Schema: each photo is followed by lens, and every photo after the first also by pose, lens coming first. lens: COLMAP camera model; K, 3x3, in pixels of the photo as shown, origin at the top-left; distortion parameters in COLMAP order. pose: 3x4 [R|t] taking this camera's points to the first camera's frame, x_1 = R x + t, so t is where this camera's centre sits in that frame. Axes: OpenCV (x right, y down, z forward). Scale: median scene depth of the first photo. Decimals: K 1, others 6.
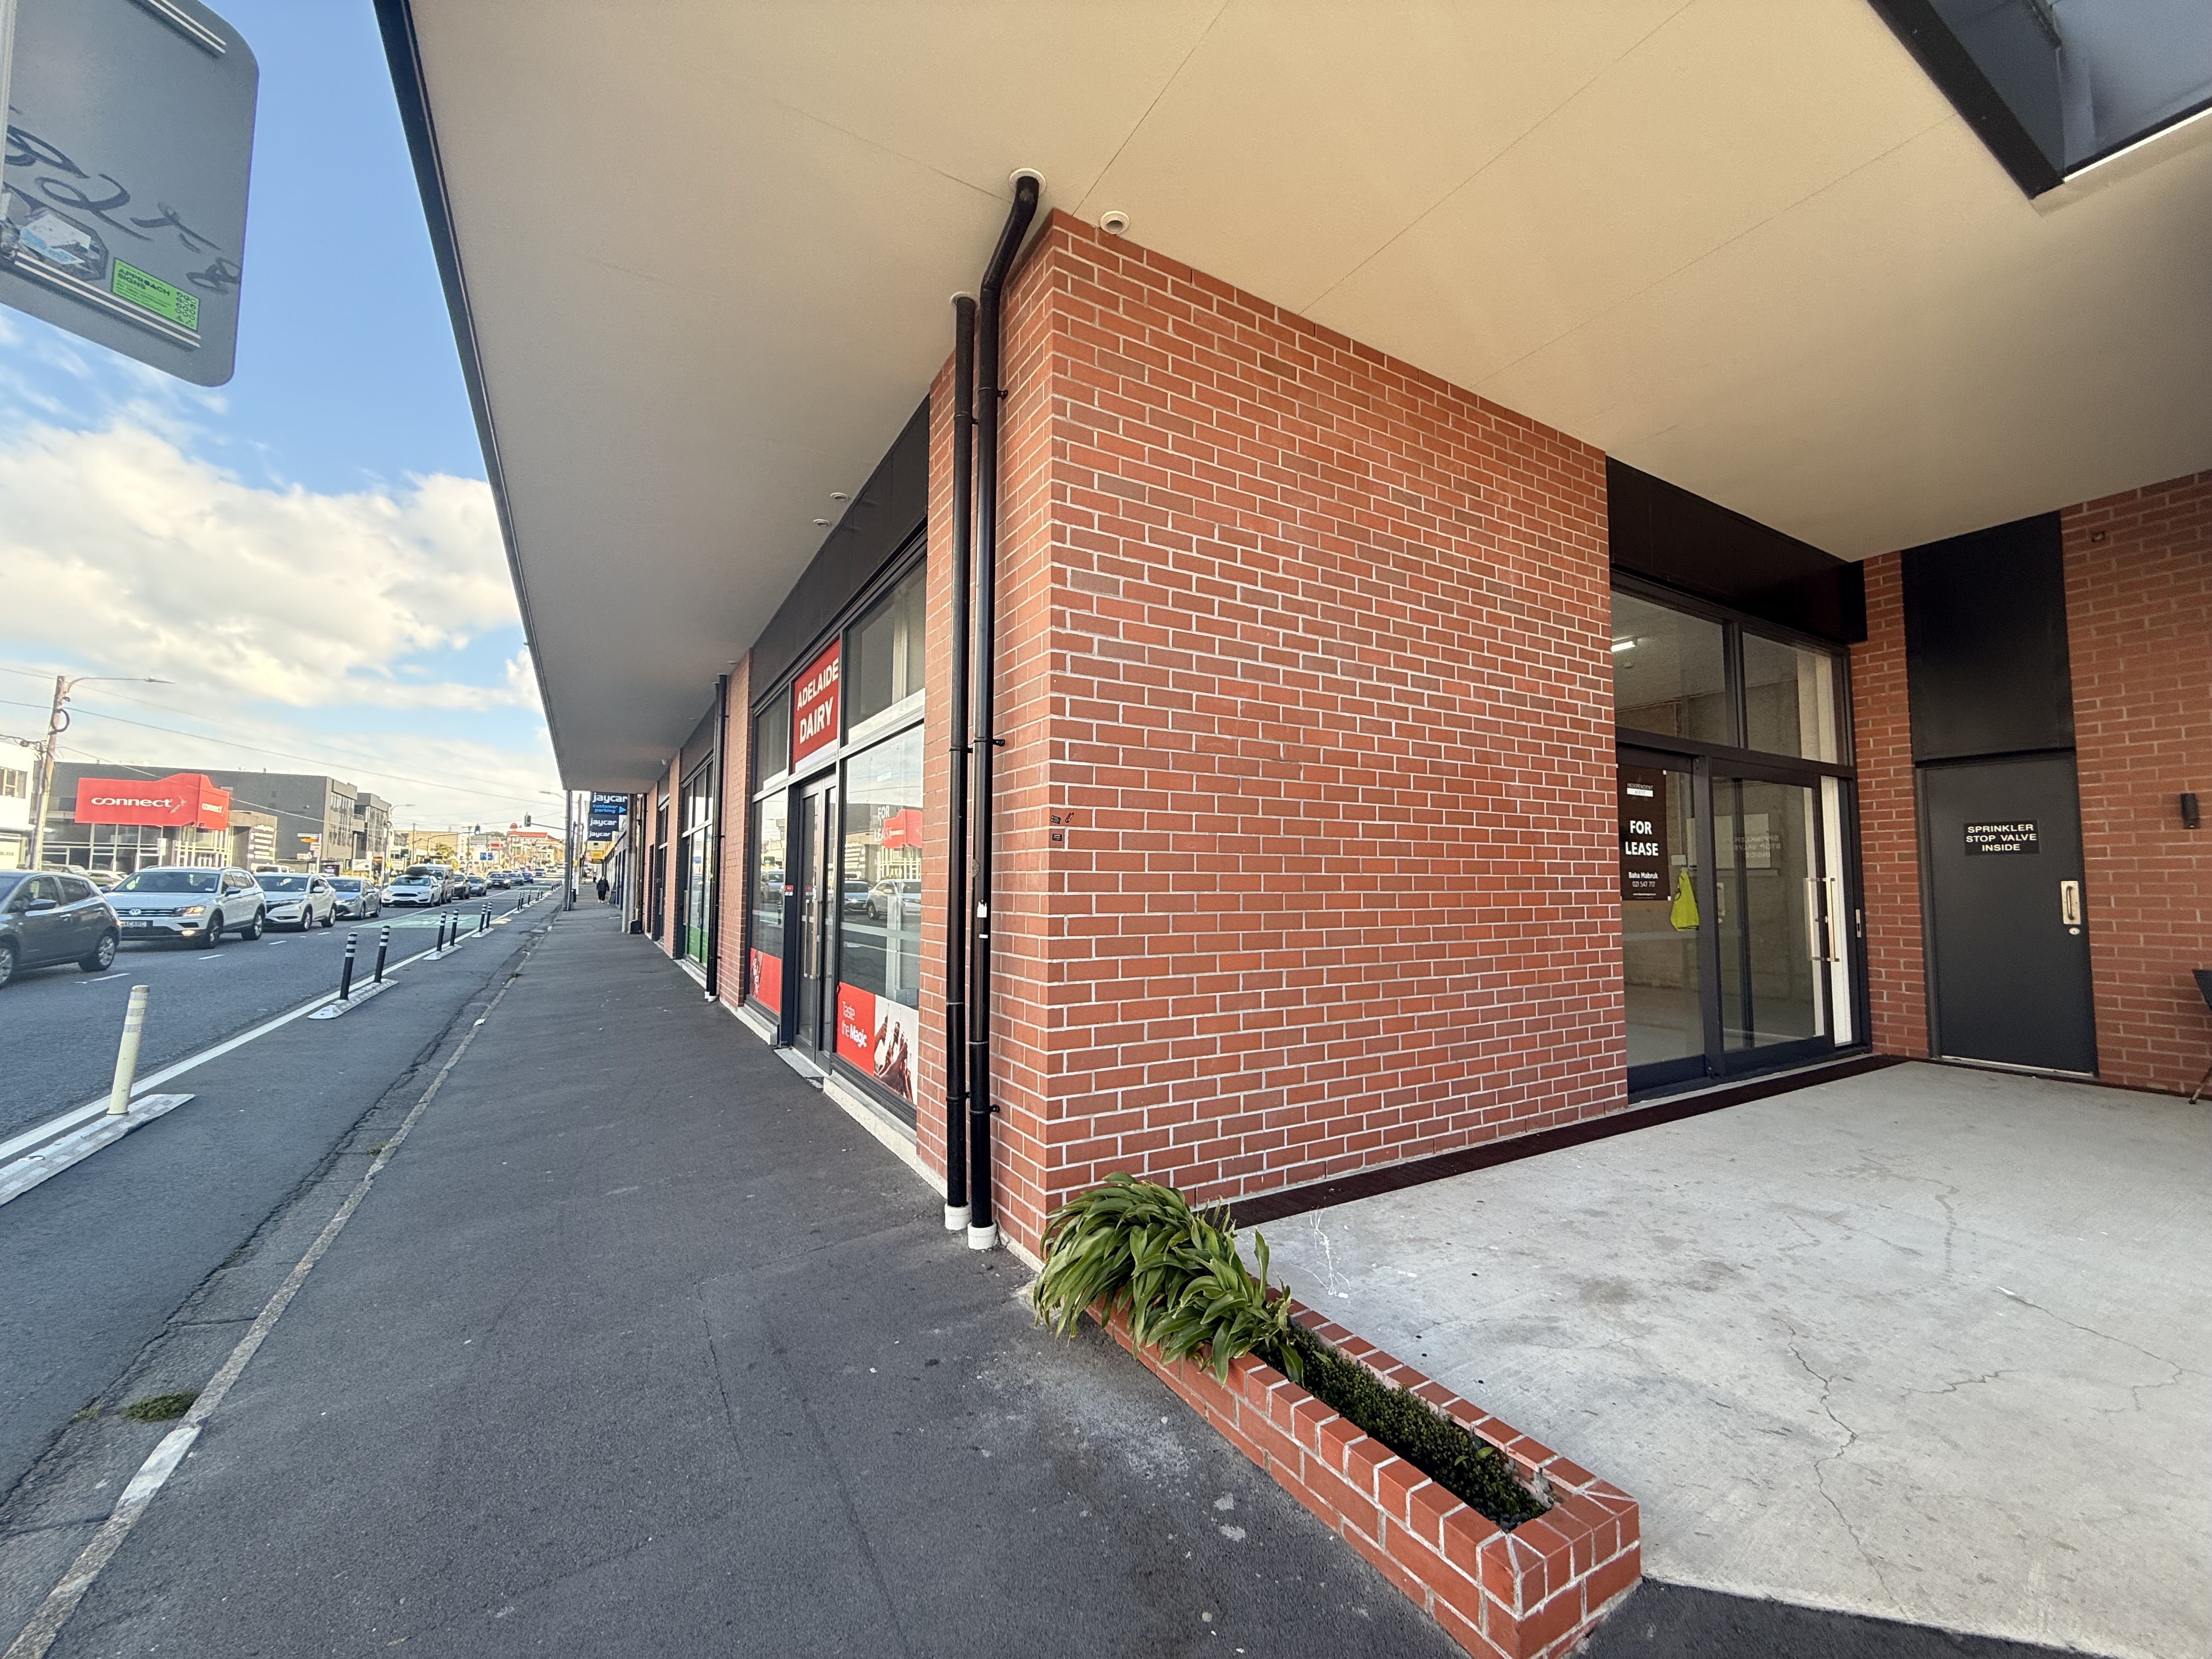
lens RADIAL K [[874.9, 0, 1099.6], [0, 874.9, 829.8], [0, 0, 1]] dist [-0.000999, 0.000103]
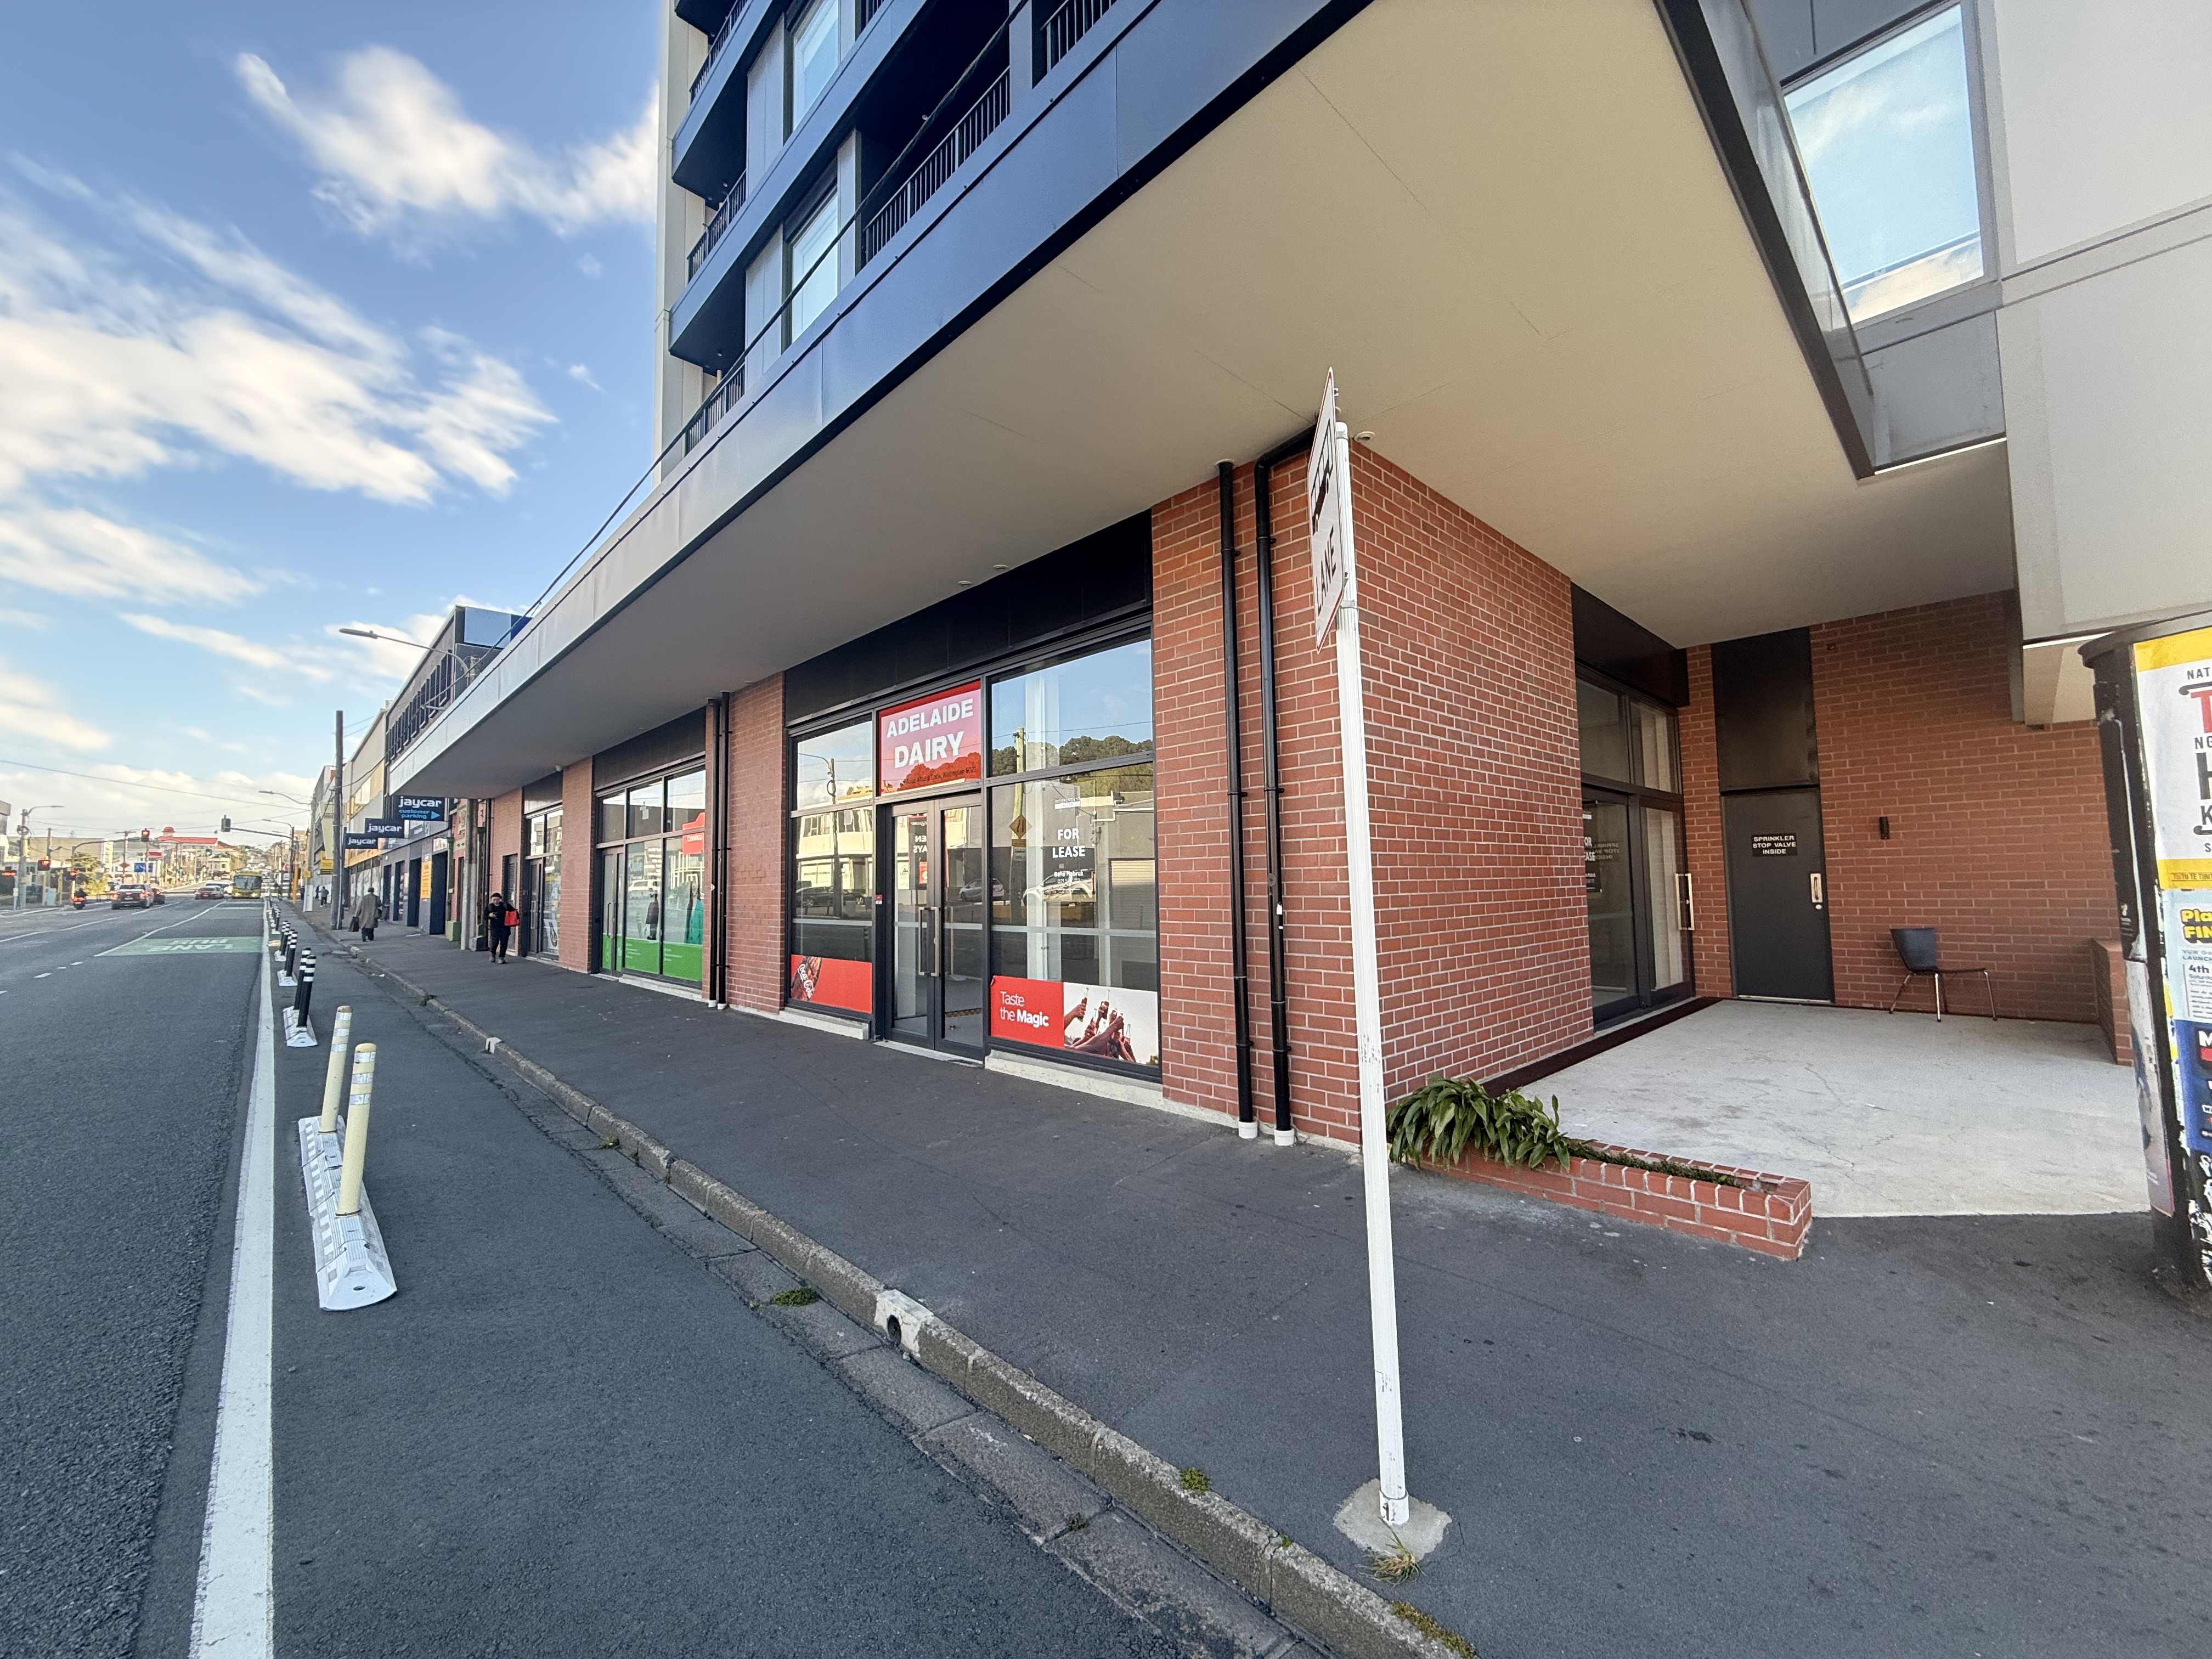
lens RADIAL K [[874.9, 0, 1099.6], [0, 874.9, 829.8], [0, 0, 1]] dist [-0.000999, 0.000103]
pose [[0.973932, -0.004648, 0.226792, -0.487260], [0.004827, 0.999988, -0.000235, -0.025253], [-0.226788, 0.001323, 0.973943, -0.210444]]
